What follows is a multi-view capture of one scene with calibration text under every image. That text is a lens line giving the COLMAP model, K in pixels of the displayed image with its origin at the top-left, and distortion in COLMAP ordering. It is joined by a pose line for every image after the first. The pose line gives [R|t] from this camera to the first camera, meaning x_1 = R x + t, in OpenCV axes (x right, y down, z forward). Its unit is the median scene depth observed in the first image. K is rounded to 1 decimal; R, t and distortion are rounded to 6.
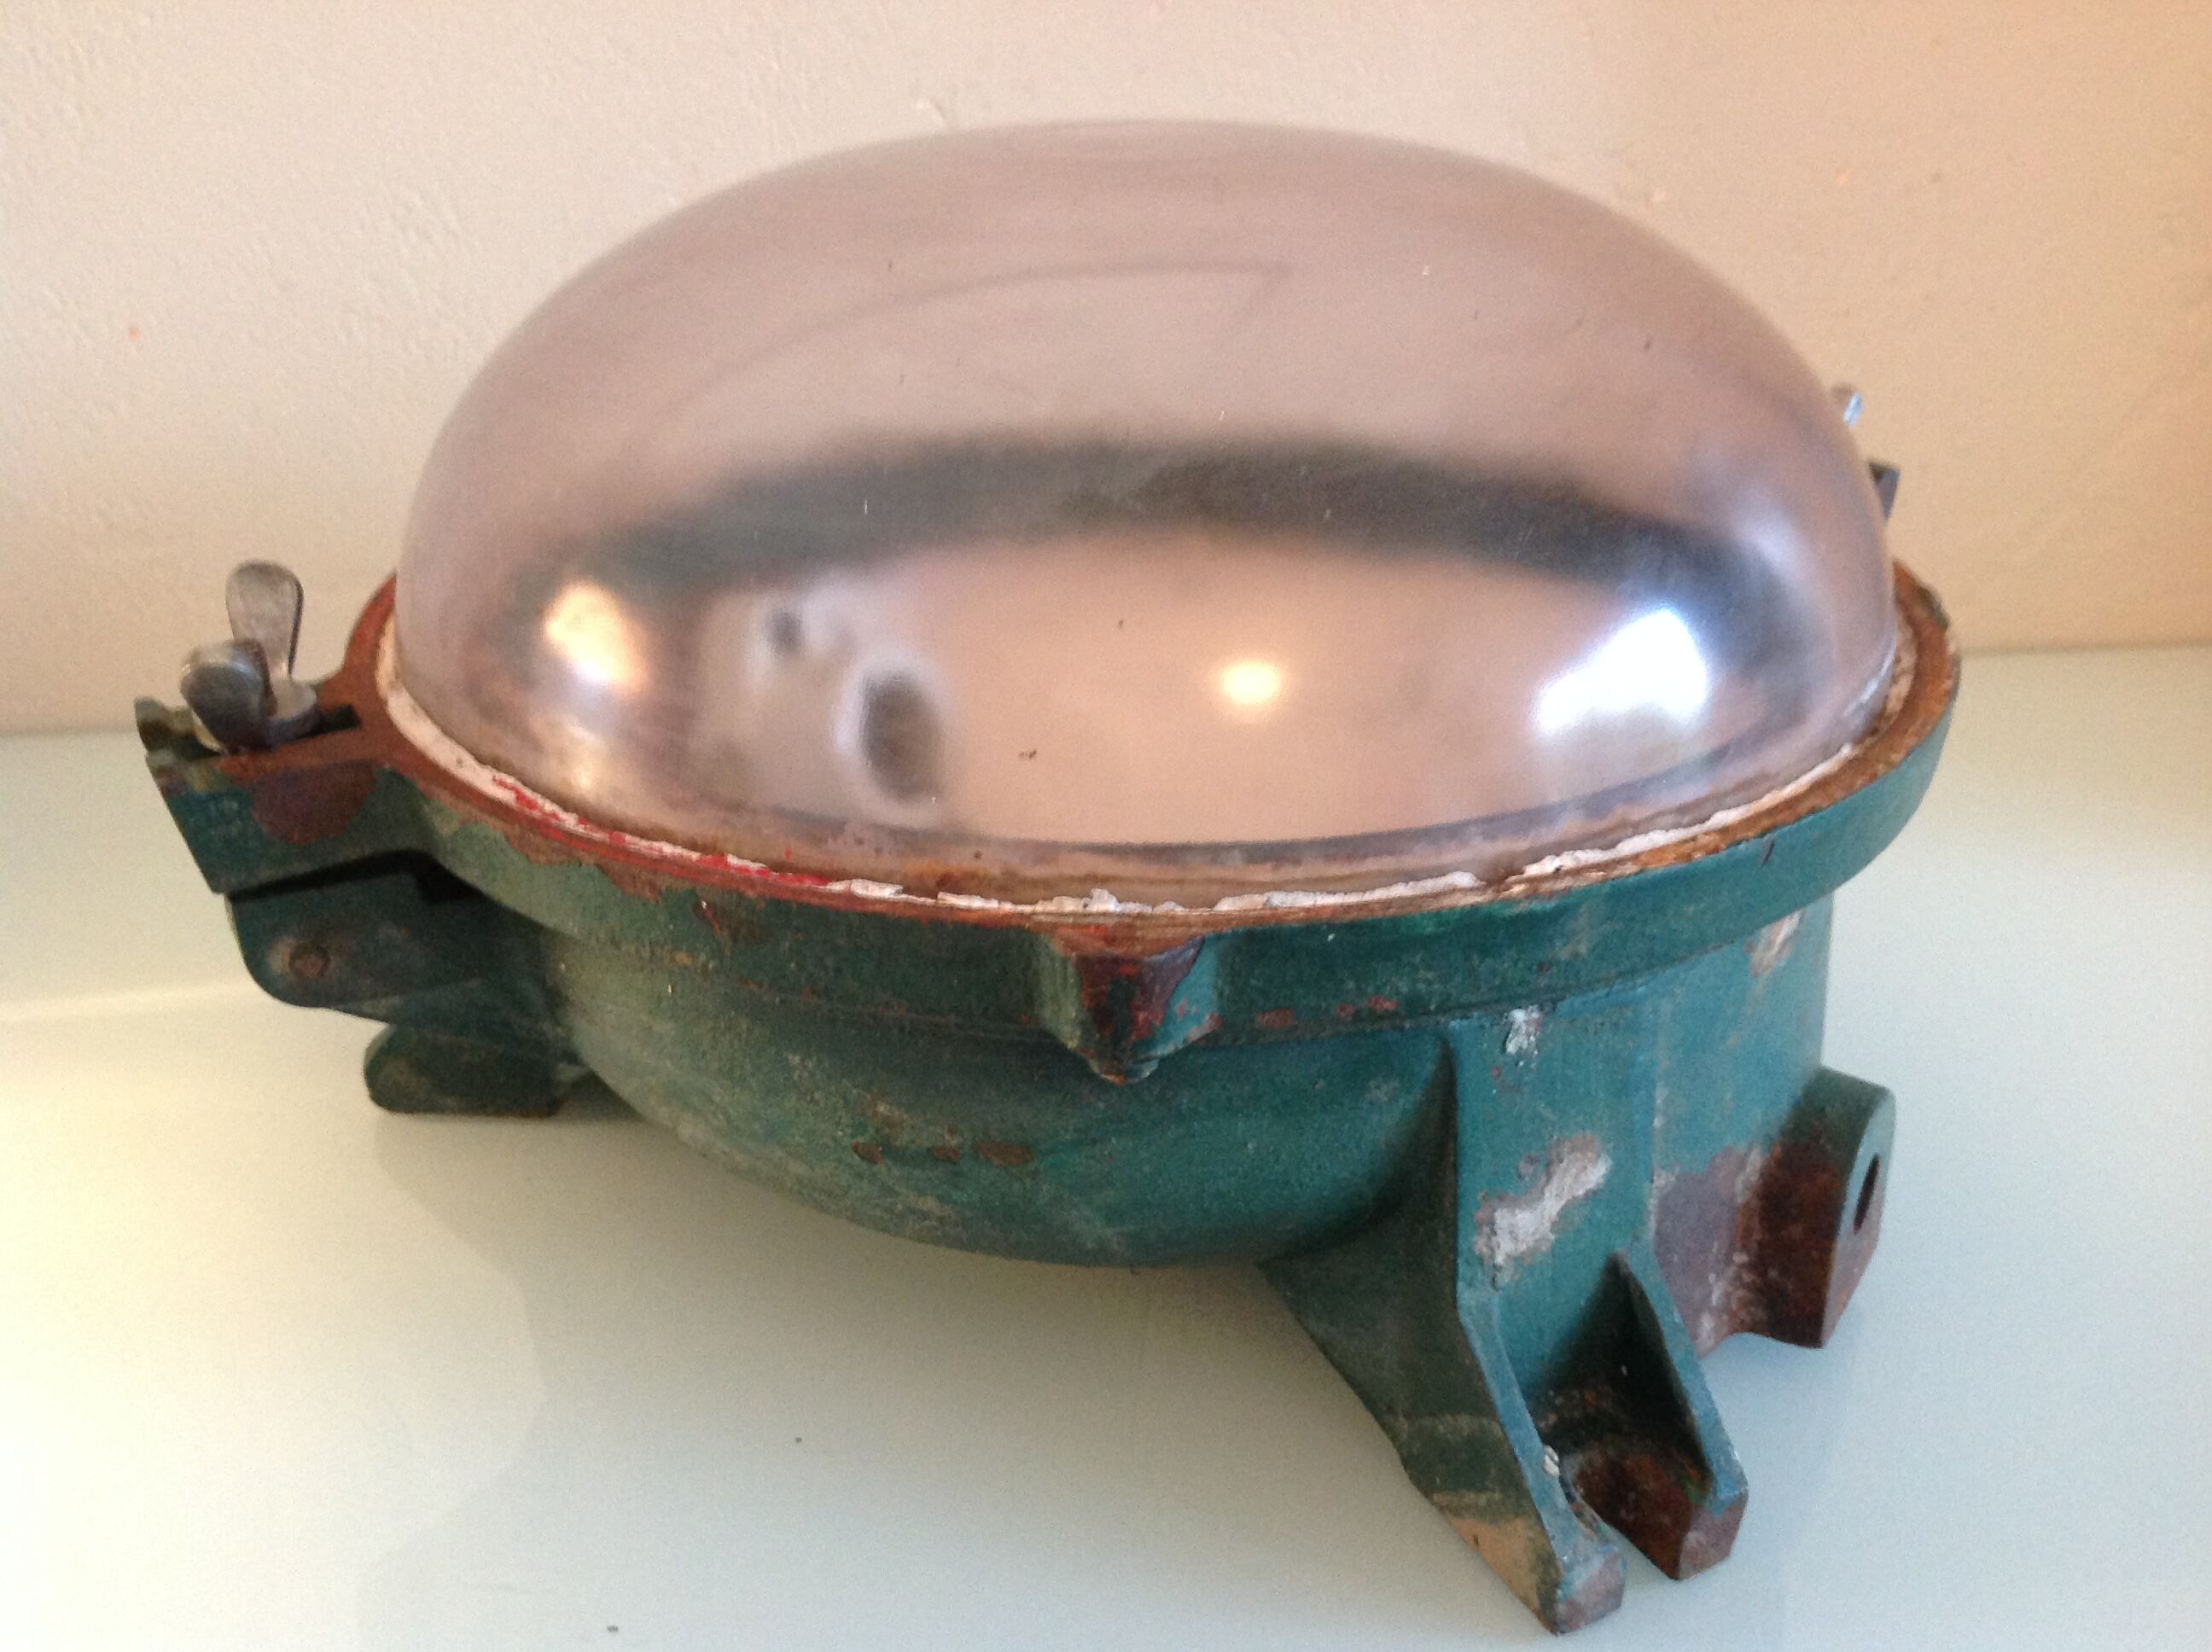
lens RADIAL K [[2119.8, 0, 1102.0], [0, 2119.8, 821.3], [0, 0, 1]] dist [0.069367, 0.000000]
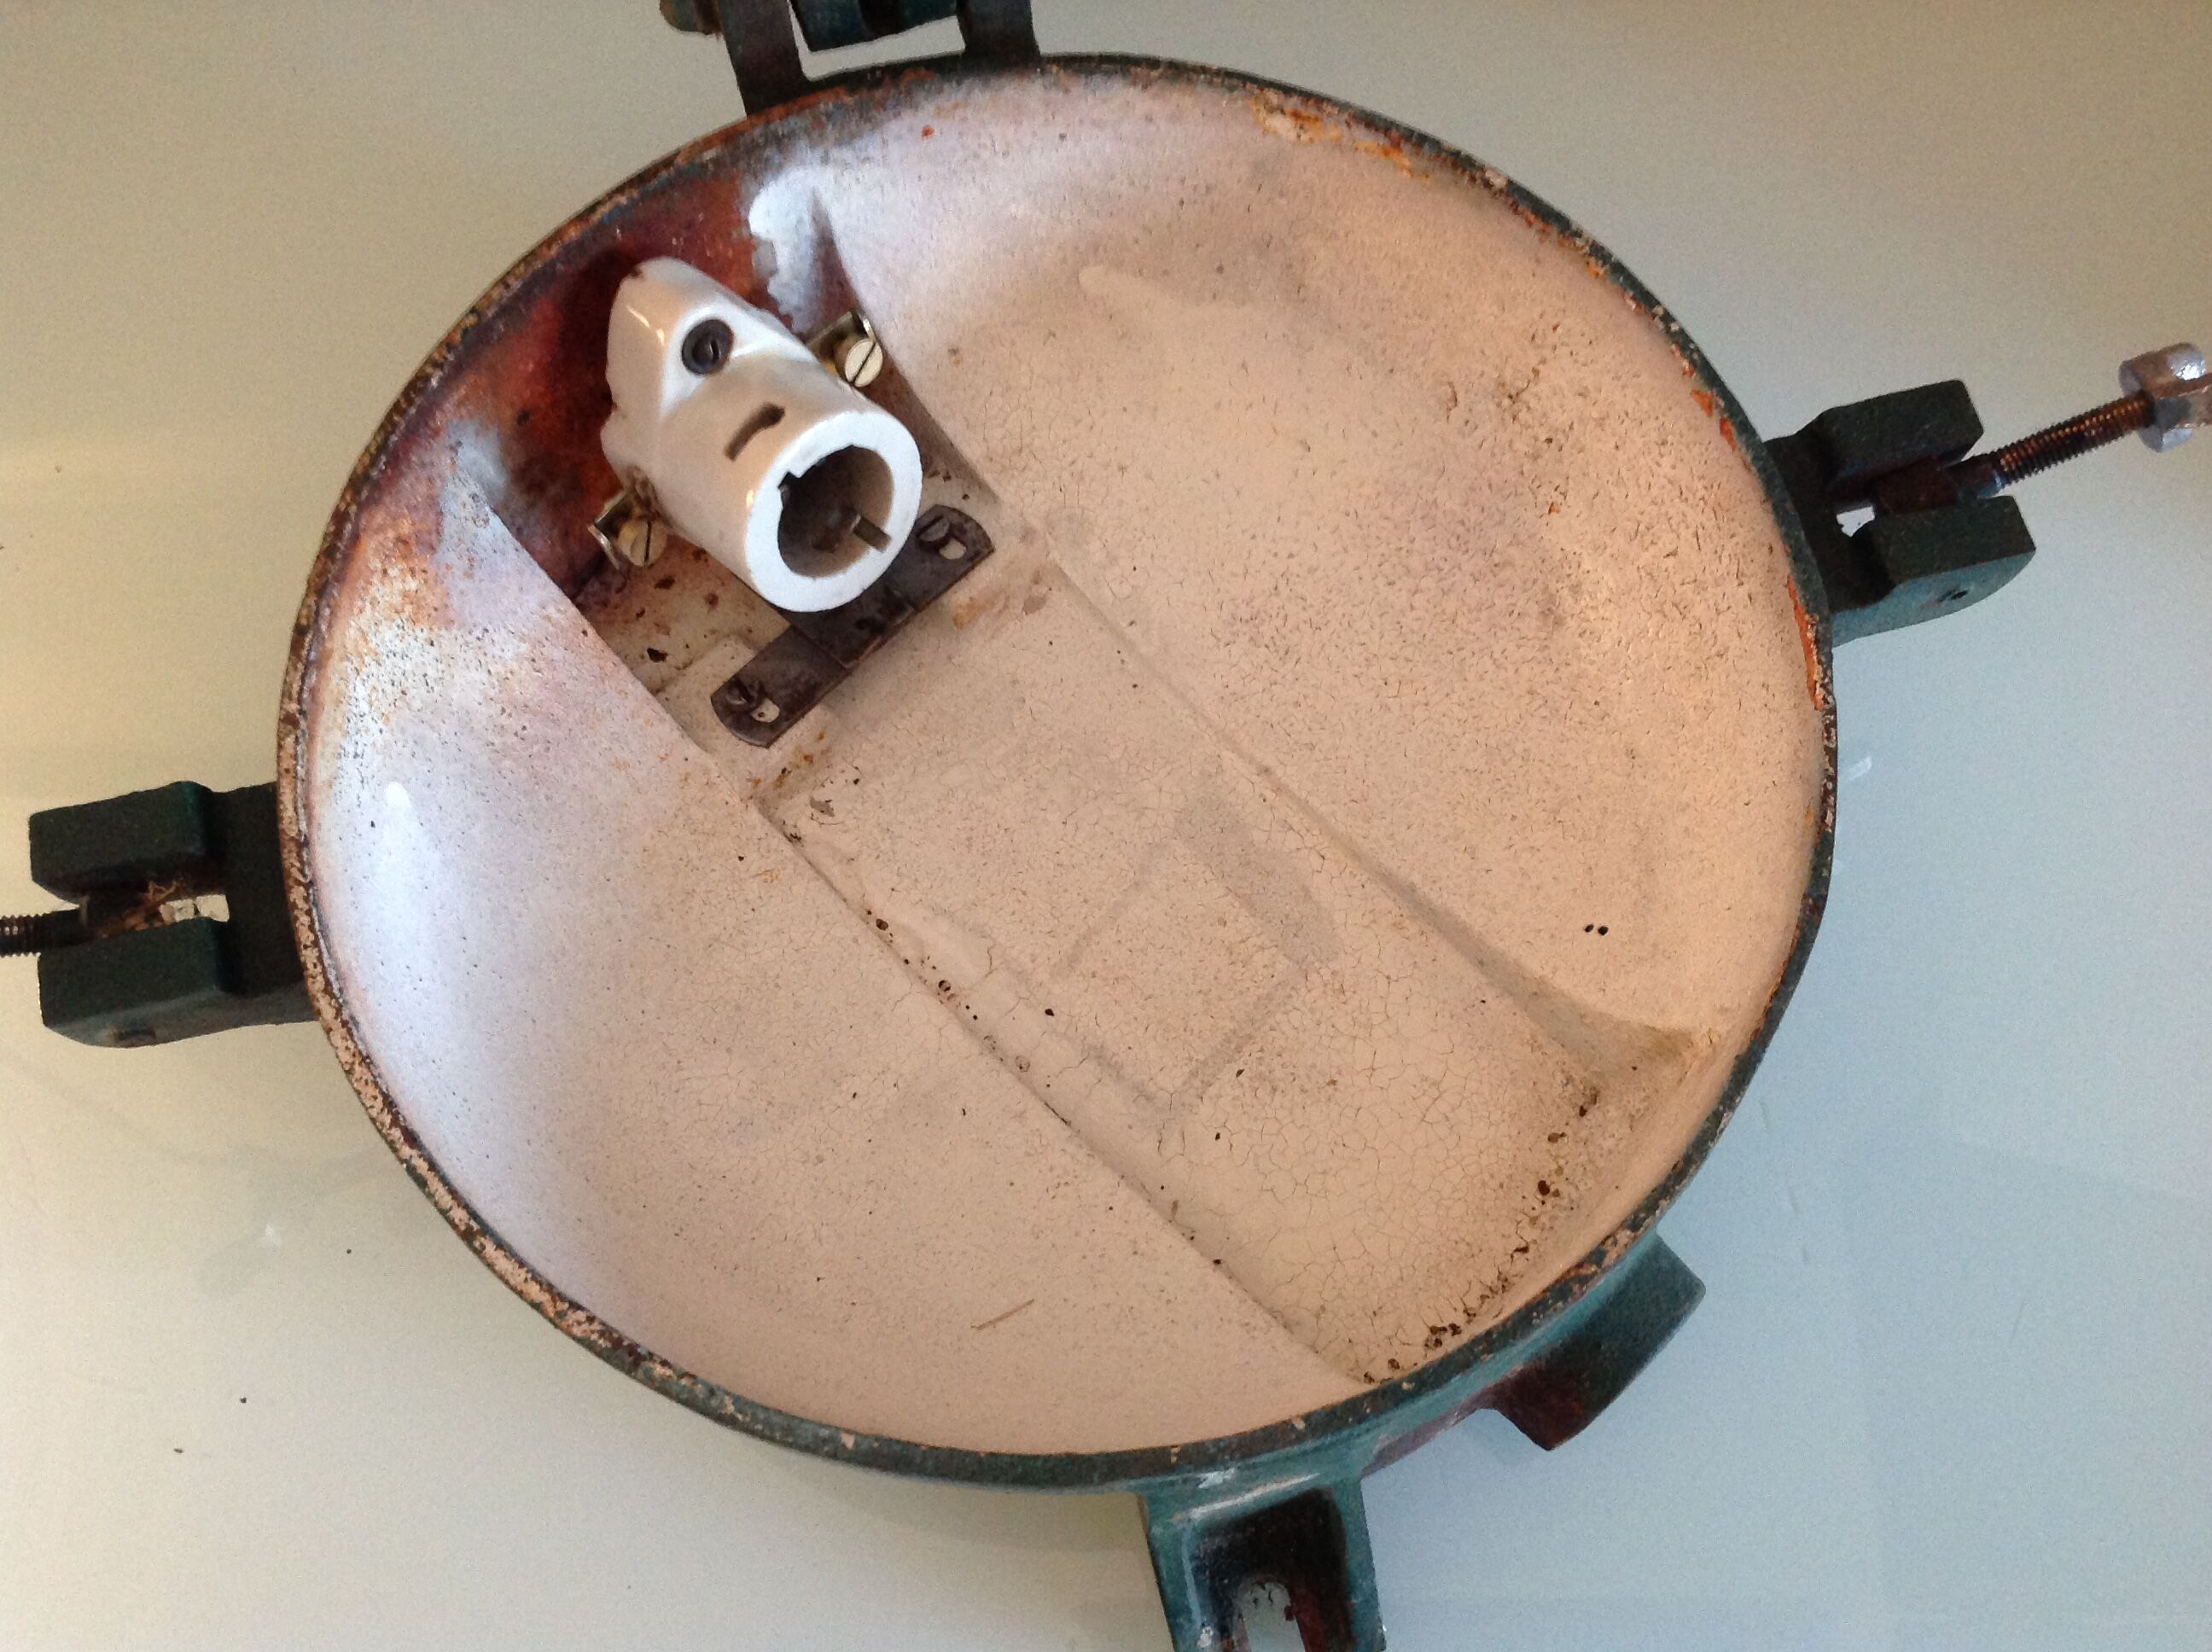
lens RADIAL K [[2119.8, 0, 1110.2], [0, 2119.8, 862.5], [0, 0, 1]] dist [0.069367, 0.000000]
pose [[0.975879, 0.205949, -0.072426, 0.153470], [-0.095605, 0.701411, 0.706316, -0.805523], [0.196266, -0.682354, 0.704182, 0.446027]]
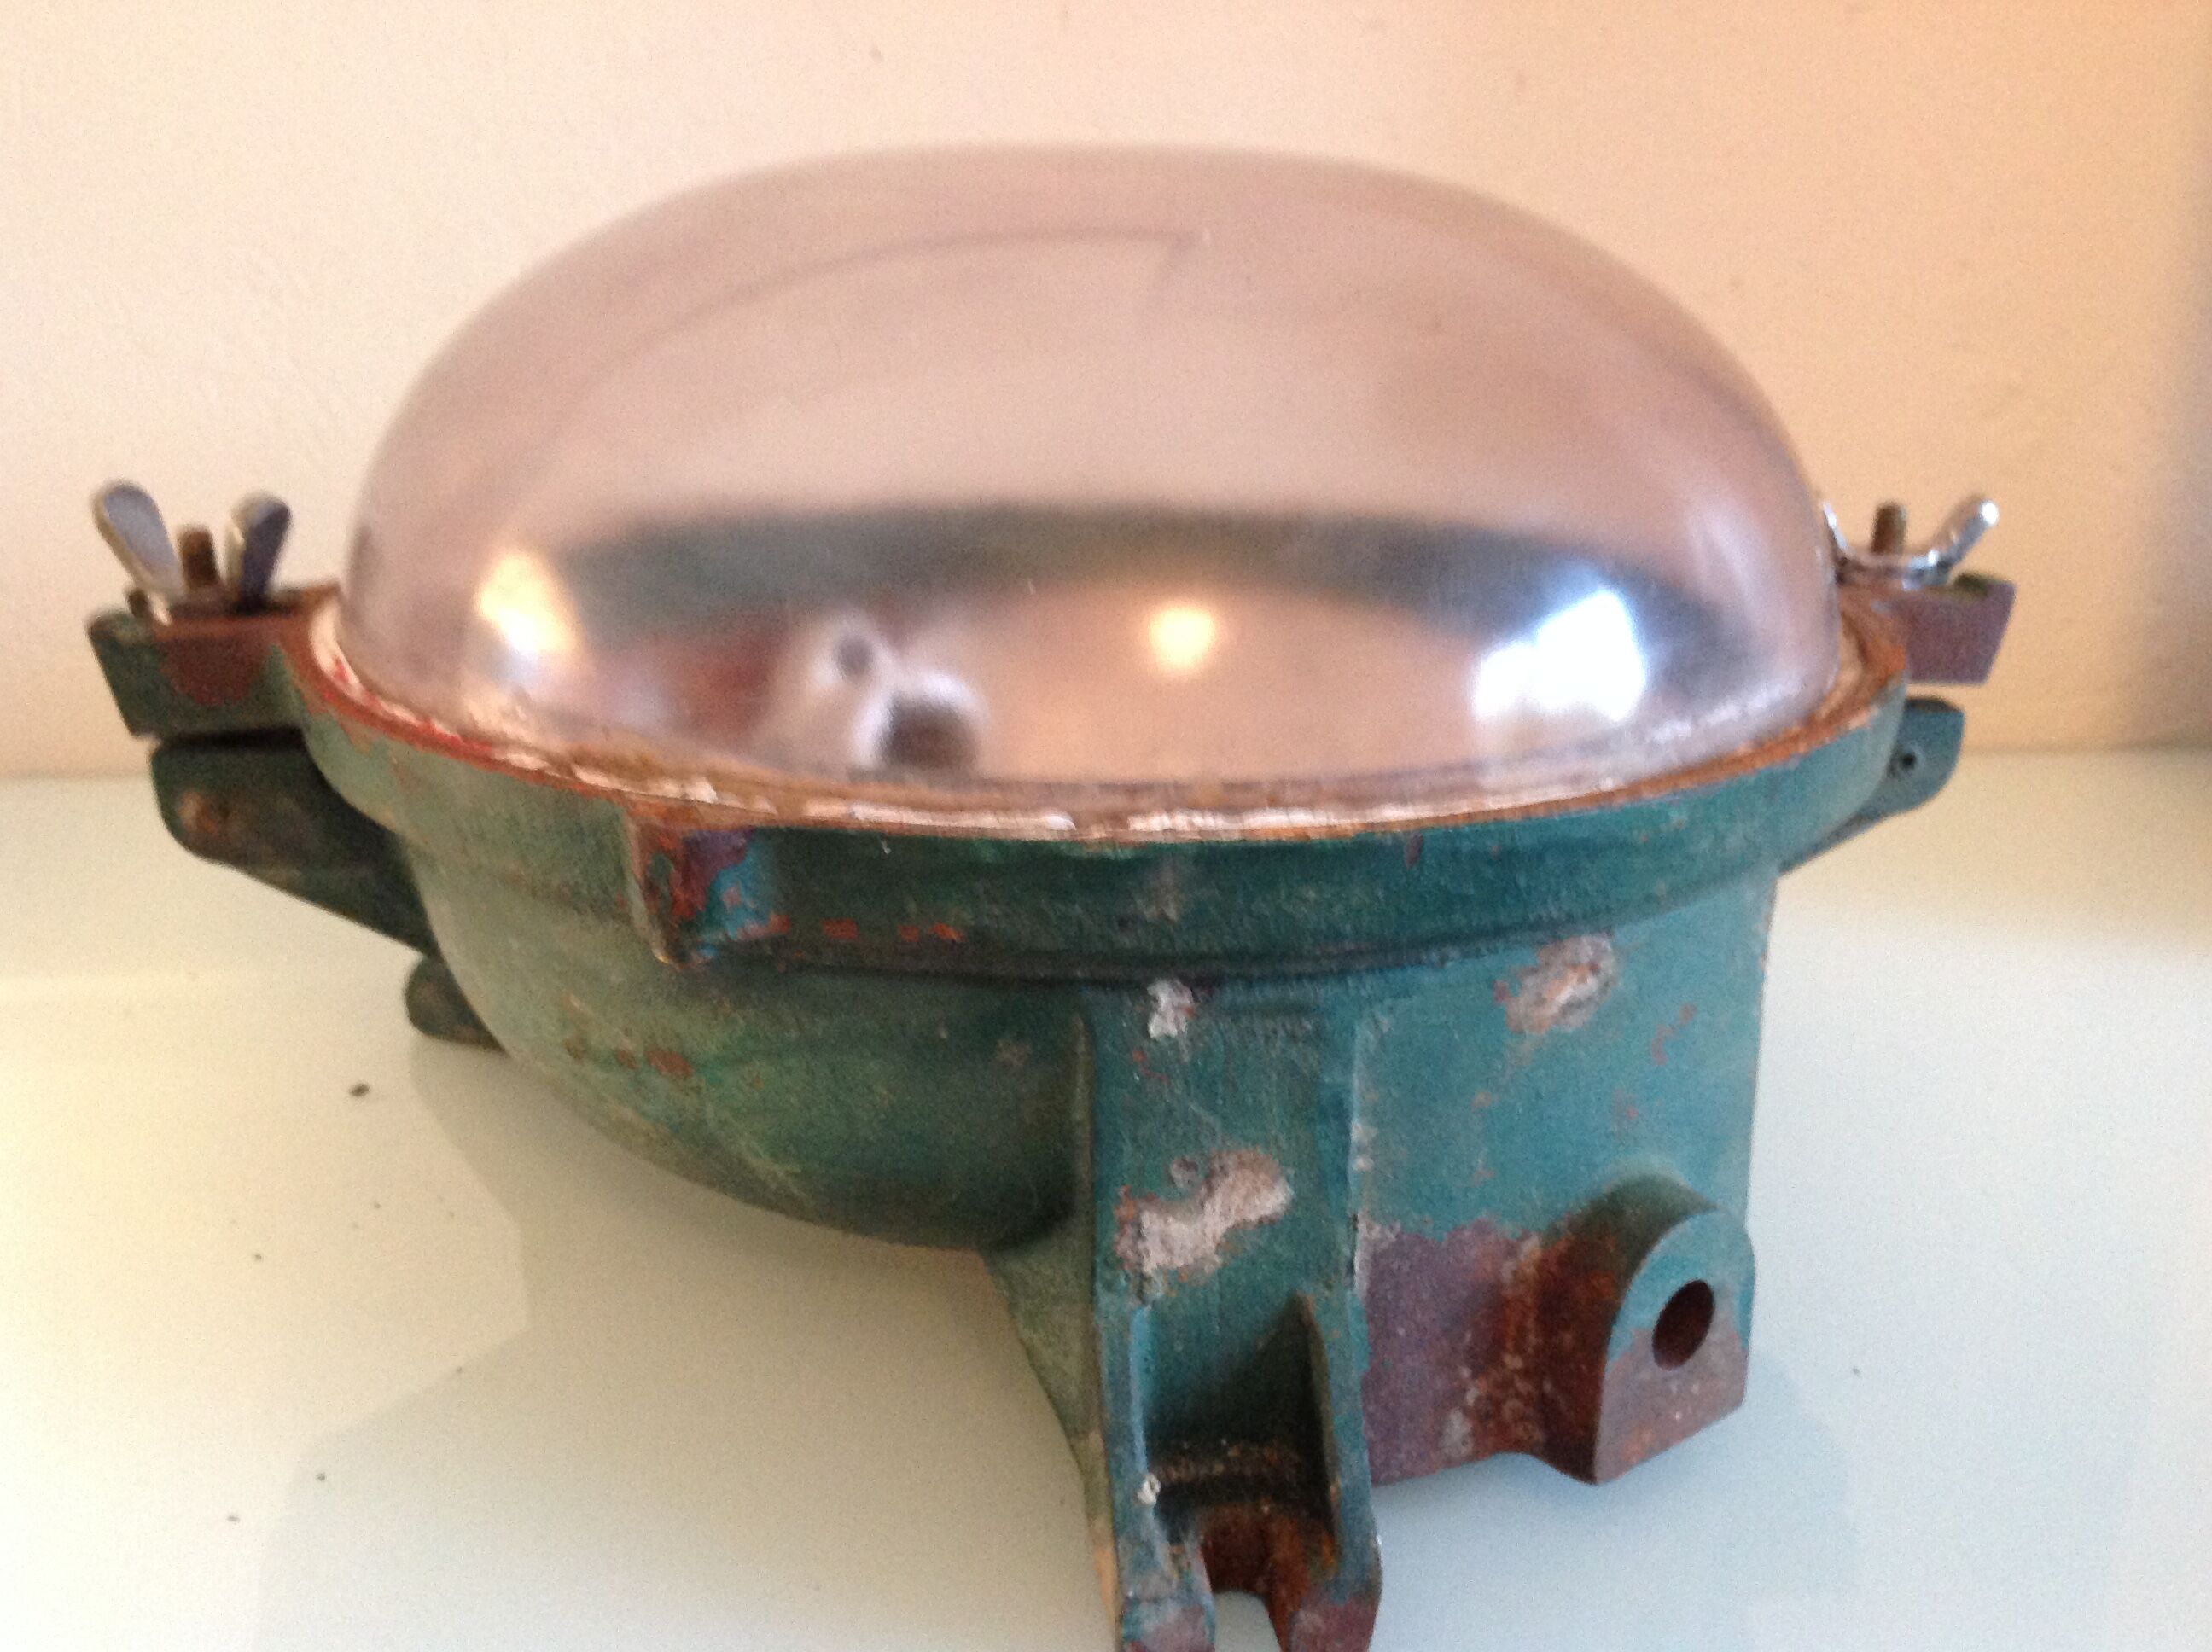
lens RADIAL K [[2119.8, 0, 1108.2], [0, 2119.8, 825.6], [0, 0, 1]] dist [0.069367, 0.000000]
pose [[0.944948, 0.123055, -0.303201, 0.429971], [-0.154753, 0.984482, -0.082745, 0.093488], [0.288313, 0.125111, 0.949327, 0.080000]]
